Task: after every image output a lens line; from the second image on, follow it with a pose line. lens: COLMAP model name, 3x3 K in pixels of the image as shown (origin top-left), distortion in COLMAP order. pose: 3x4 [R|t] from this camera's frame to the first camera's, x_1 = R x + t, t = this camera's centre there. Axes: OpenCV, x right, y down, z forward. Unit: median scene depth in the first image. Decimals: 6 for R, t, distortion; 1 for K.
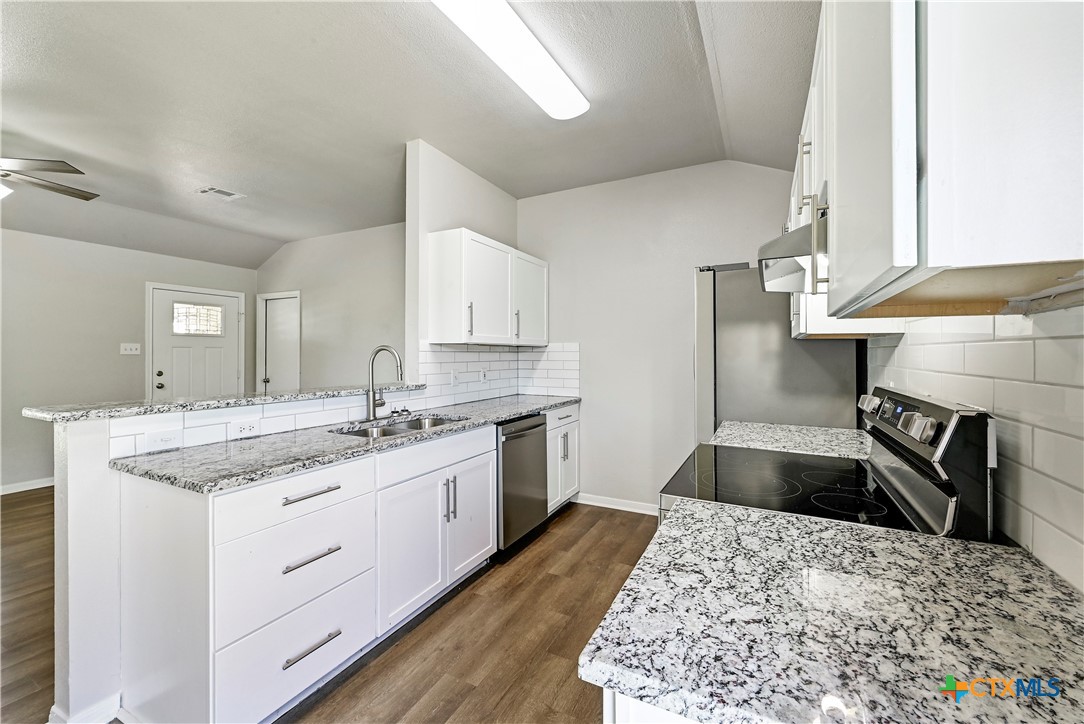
lens RADIAL K [[435.0, 0, 542.5], [0, 435.0, 353.4], [0, 0, 1]] dist [0.000193, 0.000034]
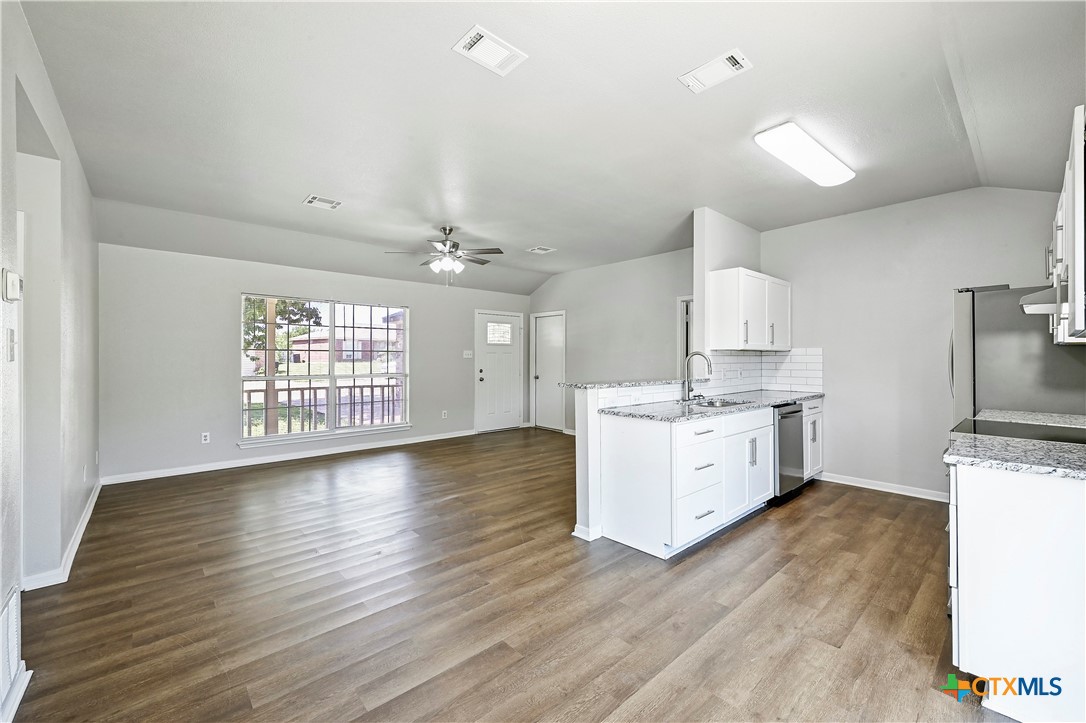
lens RADIAL K [[437.1, 0, 543.2], [0, 437.1, 357.3], [0, 0, 1]] dist [-0.000122, 0.000032]
pose [[0.934148, -0.001198, -0.356884, -0.285170], [0.001489, 0.999999, 0.000539, -0.000083], [0.356883, -0.001035, 0.934148, -0.566885]]
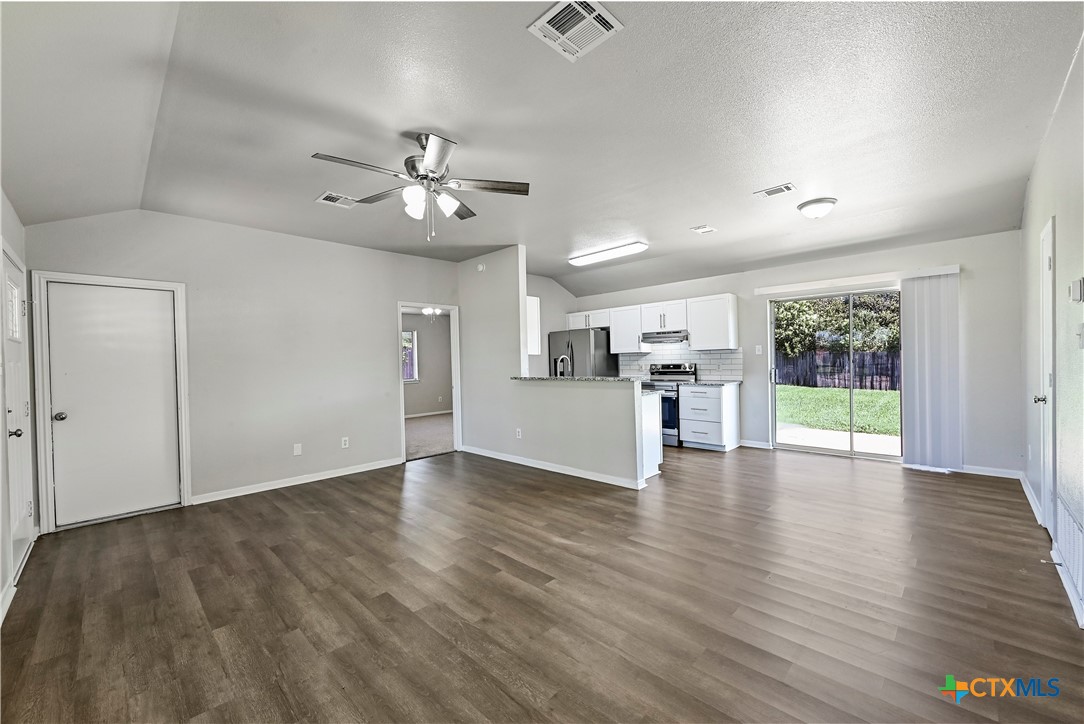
lens RADIAL K [[428.0, 0, 545.6], [0, 428.0, 364.2], [0, 0, 1]] dist [-0.001029, -0.000100]
pose [[0.295013, -0.016934, 0.955343, -2.171074], [0.025484, 0.999627, 0.009850, 0.003590], [-0.955153, 0.021440, 0.295335, 0.403048]]
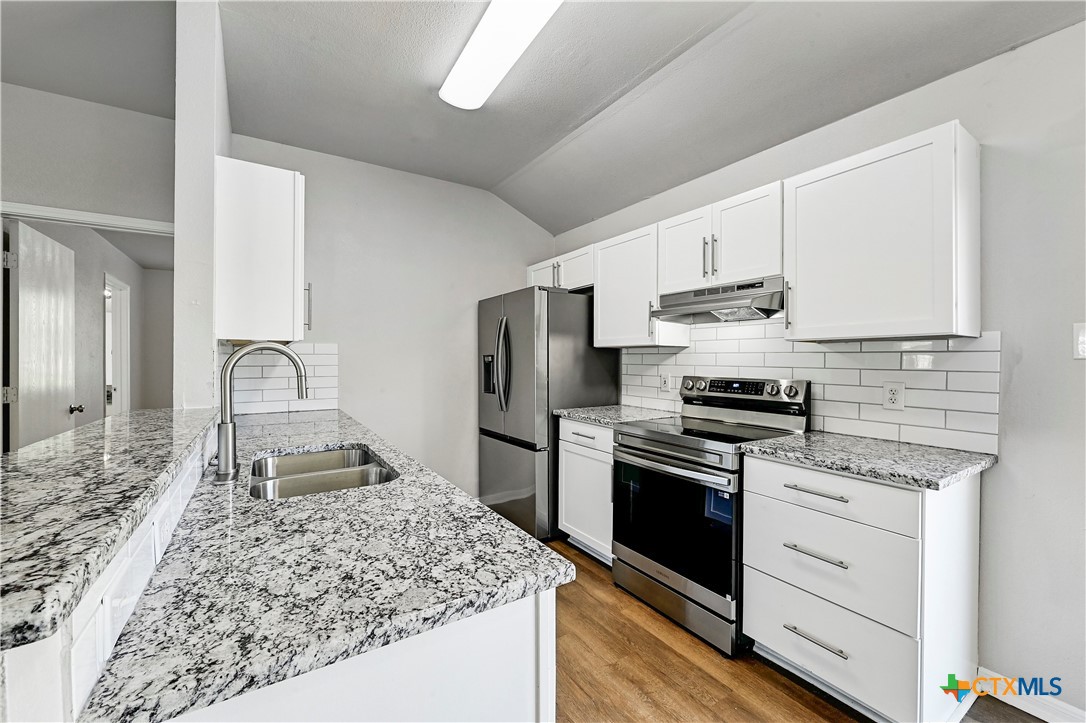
lens RADIAL K [[438.0, 0, 543.0], [0, 438.0, 361.5], [0, 0, 1]] dist [-0.001481, -0.000168]
pose [[0.500336, -0.003604, 0.865824, -0.612346], [-0.002833, 0.999979, 0.005799, 0.004890], [-0.865826, -0.005354, 0.500316, 0.332070]]
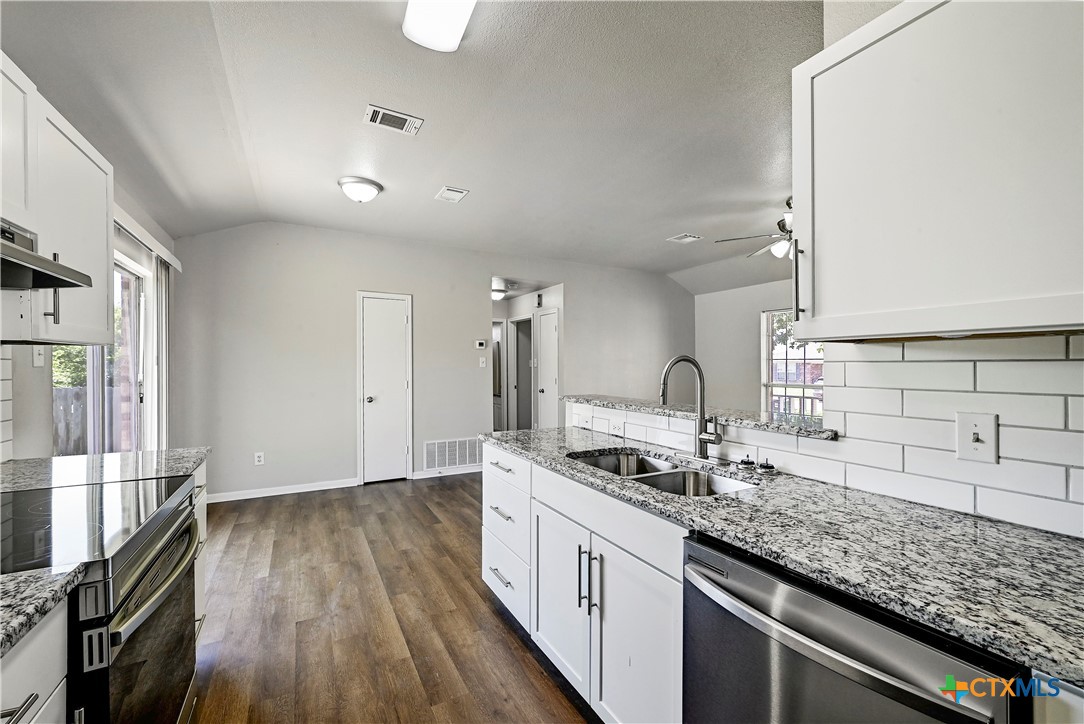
lens RADIAL K [[437.2, 0, 542.0], [0, 437.2, 362.0], [0, 0, 1]] dist [-0.001481, -0.000168]
pose [[-0.553045, -0.006092, -0.833129, 0.324961], [0.001549, 0.999964, -0.008340, -0.001203], [0.833150, -0.005903, -0.553015, 1.069041]]
